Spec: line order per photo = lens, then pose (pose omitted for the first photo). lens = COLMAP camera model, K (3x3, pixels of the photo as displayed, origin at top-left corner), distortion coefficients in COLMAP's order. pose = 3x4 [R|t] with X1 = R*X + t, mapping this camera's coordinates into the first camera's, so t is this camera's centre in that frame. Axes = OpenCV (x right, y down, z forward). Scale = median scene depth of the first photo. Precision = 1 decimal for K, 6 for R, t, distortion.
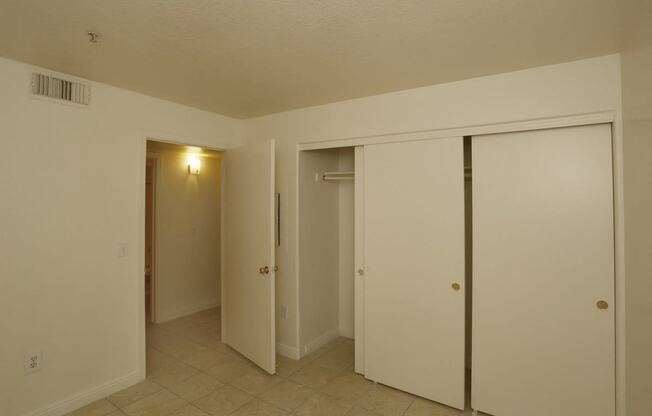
lens RADIAL K [[357.1, 0, 325.3], [0, 357.1, 195.7], [0, 0, 1]] dist [0.000201, 0.000276]
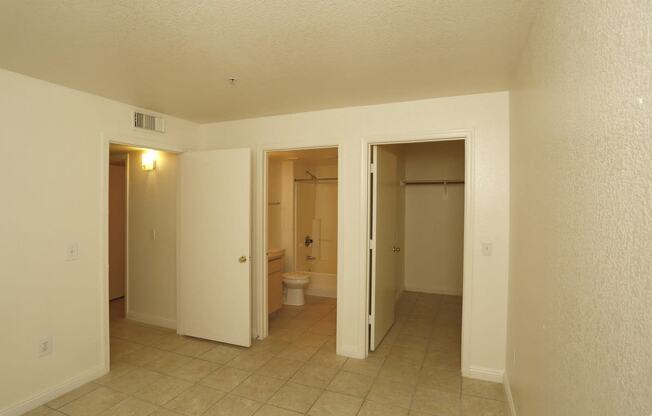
lens RADIAL K [[355.6, 0, 326.0], [0, 355.6, 208.0], [0, 0, 1]] dist [-0.001183, -0.000492]
pose [[0.979298, -0.013972, 0.201943, -0.127604], [0.006047, 0.999189, 0.039811, -0.005648], [-0.202336, -0.037766, 0.978588, -0.187671]]
